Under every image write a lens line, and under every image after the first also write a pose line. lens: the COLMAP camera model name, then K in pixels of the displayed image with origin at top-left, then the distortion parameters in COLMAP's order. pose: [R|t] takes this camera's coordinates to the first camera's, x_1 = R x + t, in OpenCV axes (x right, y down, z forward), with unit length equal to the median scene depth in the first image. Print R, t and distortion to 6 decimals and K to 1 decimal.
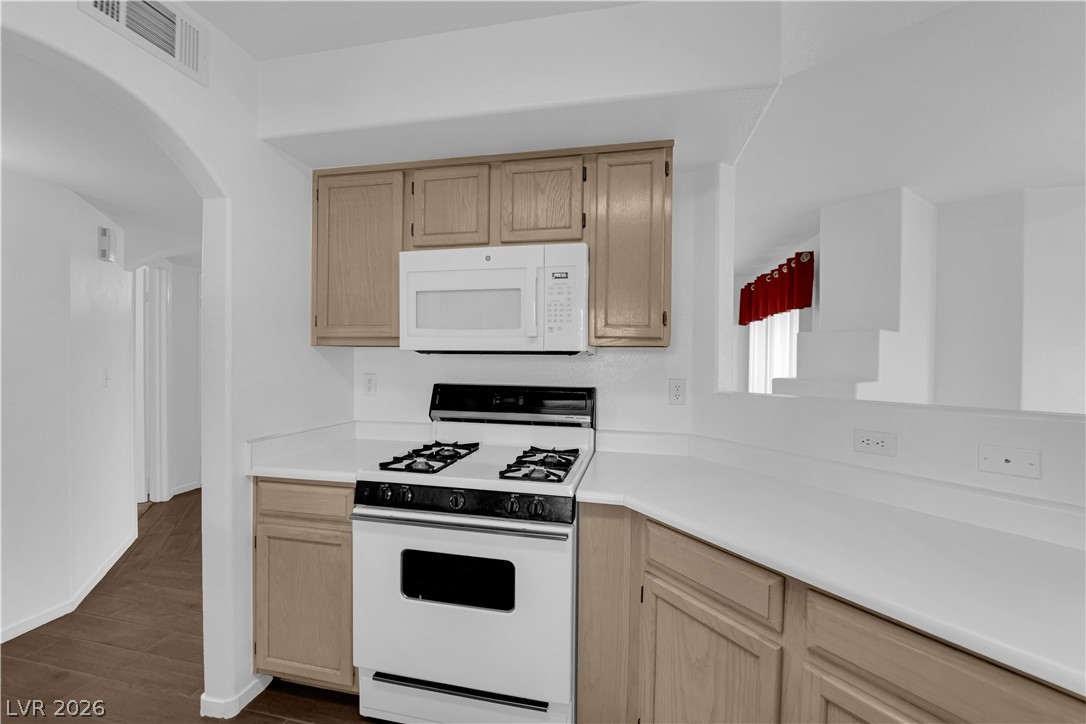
lens RADIAL K [[439.5, 0, 545.2], [0, 439.5, 360.6], [0, 0, 1]] dist [-0.012501, -0.000838]
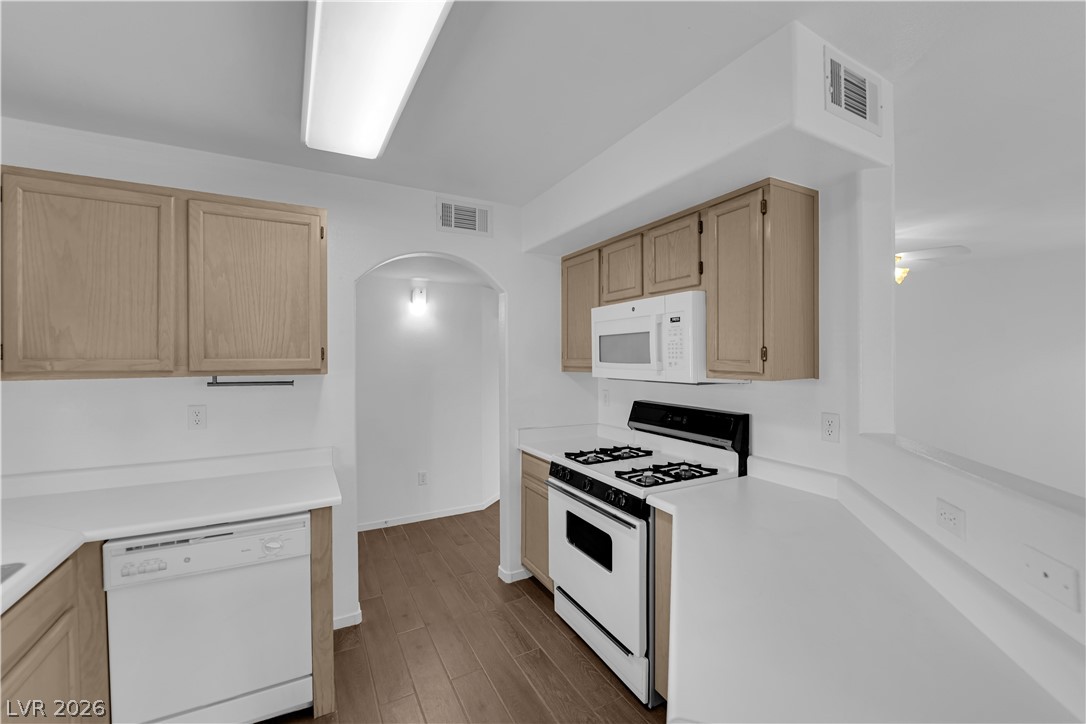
lens RADIAL K [[439.5, 0, 549.9], [0, 439.5, 360.4], [0, 0, 1]] dist [-0.012501, -0.000838]
pose [[0.651124, -0.007771, -0.758931, 0.692410], [0.005126, 0.999970, -0.005840, -0.073758], [0.758954, -0.000088, 0.651145, -0.040246]]
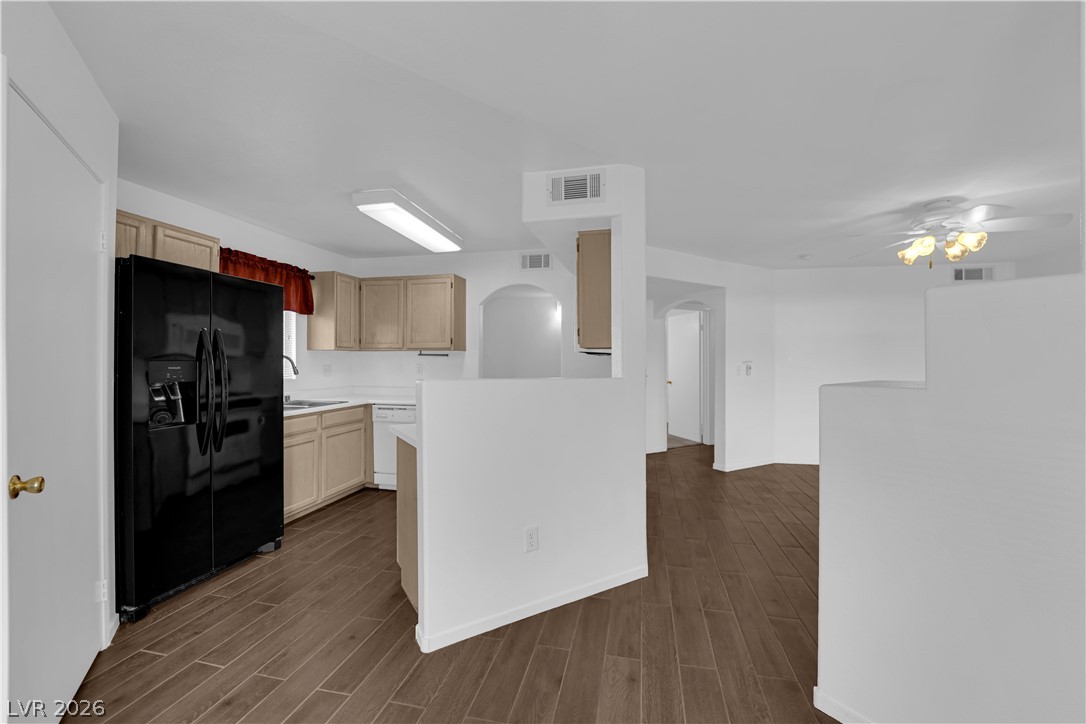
lens RADIAL K [[439.5, 0, 545.4], [0, 439.5, 360.8], [0, 0, 1]] dist [-0.012501, -0.000838]
pose [[-0.018047, -0.013353, -0.999748, 1.895591], [-0.011610, 0.999846, -0.013145, 0.036619], [0.999770, 0.011370, -0.018199, 0.822080]]
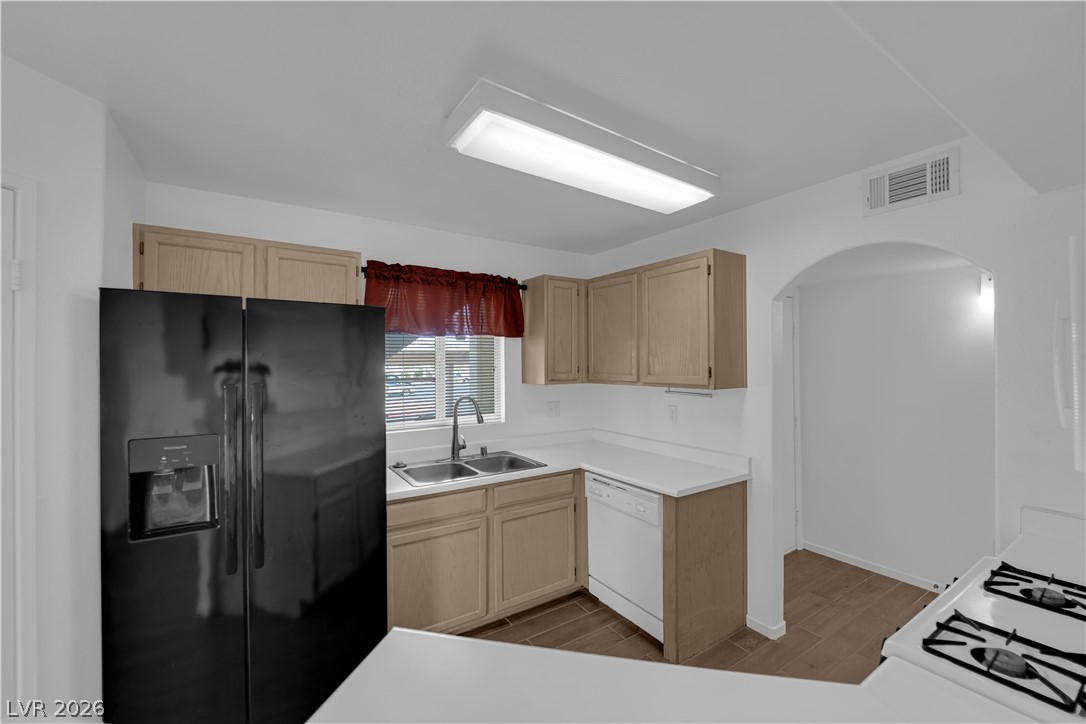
lens RADIAL K [[439.5, 0, 544.4], [0, 439.5, 362.0], [0, 0, 1]] dist [-0.012501, -0.000838]
pose [[-0.707417, -0.014211, -0.706653, 0.747765], [-0.012071, 0.999895, -0.008024, -0.115282], [0.706693, 0.002854, -0.707515, 0.836801]]
